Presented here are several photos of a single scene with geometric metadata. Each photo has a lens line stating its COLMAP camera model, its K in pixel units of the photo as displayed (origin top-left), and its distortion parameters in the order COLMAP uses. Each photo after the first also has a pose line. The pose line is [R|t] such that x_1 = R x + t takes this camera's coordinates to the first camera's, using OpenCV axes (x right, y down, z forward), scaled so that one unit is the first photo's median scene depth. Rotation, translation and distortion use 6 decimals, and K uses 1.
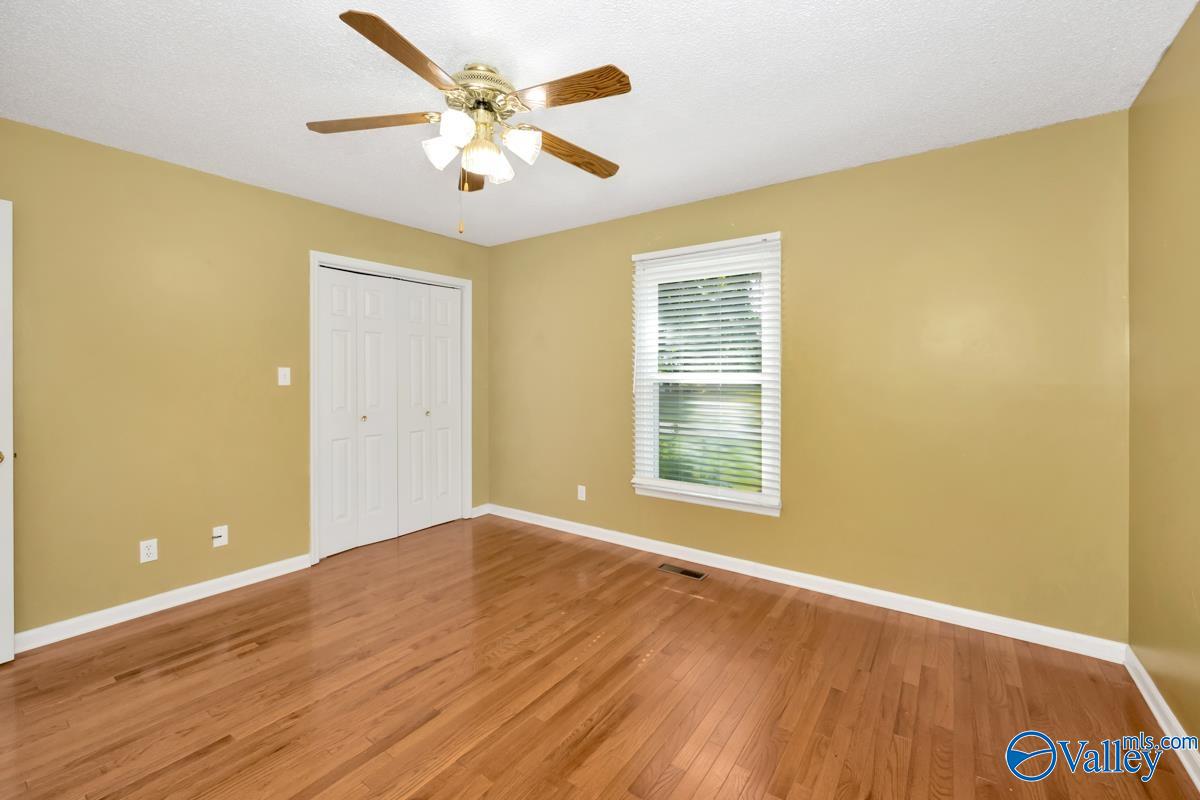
lens RADIAL K [[504.6, 0, 598.3], [0, 504.6, 368.8], [0, 0, 1]] dist [-0.018442, -0.000196]
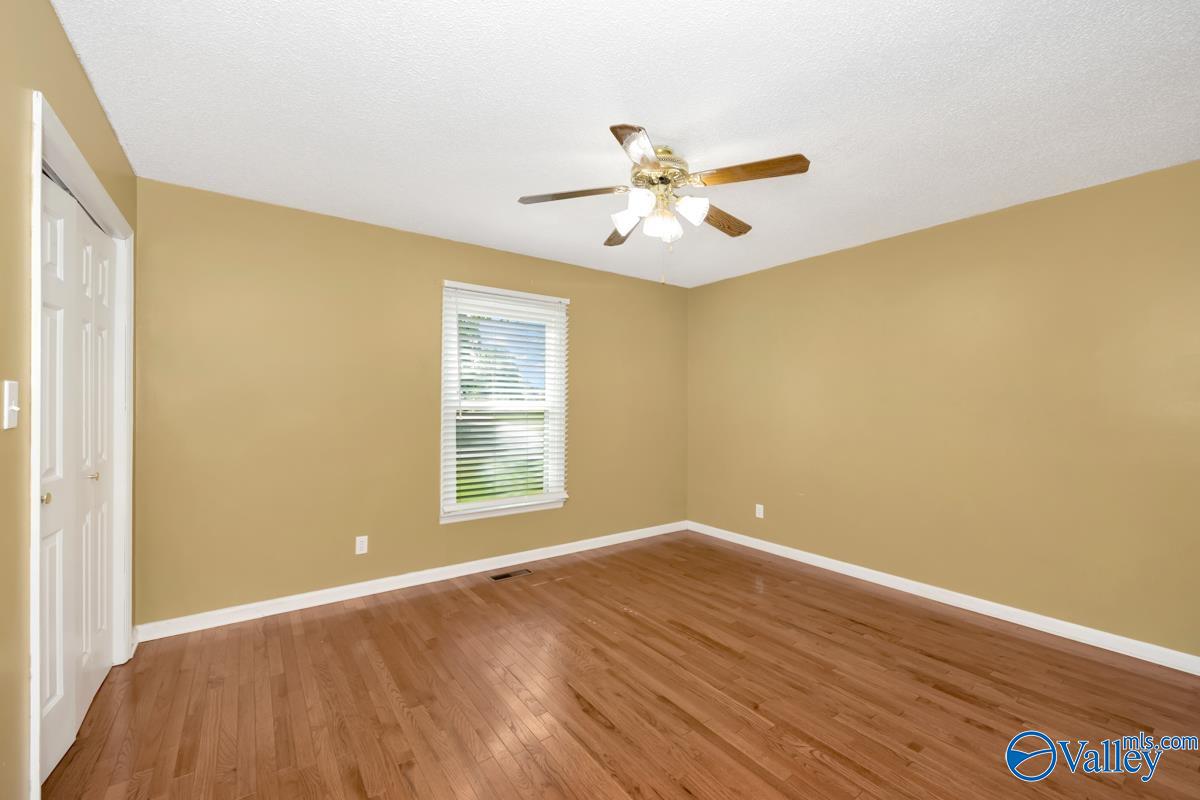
lens RADIAL K [[495.0, 0, 613.4], [0, 495.0, 397.4], [0, 0, 1]] dist [-0.000607, -0.000111]
pose [[0.297723, 0.008473, 0.954615, -0.882835], [-0.013334, 0.999900, -0.004716, 0.001776], [-0.954559, -0.011325, 0.297806, 0.469358]]
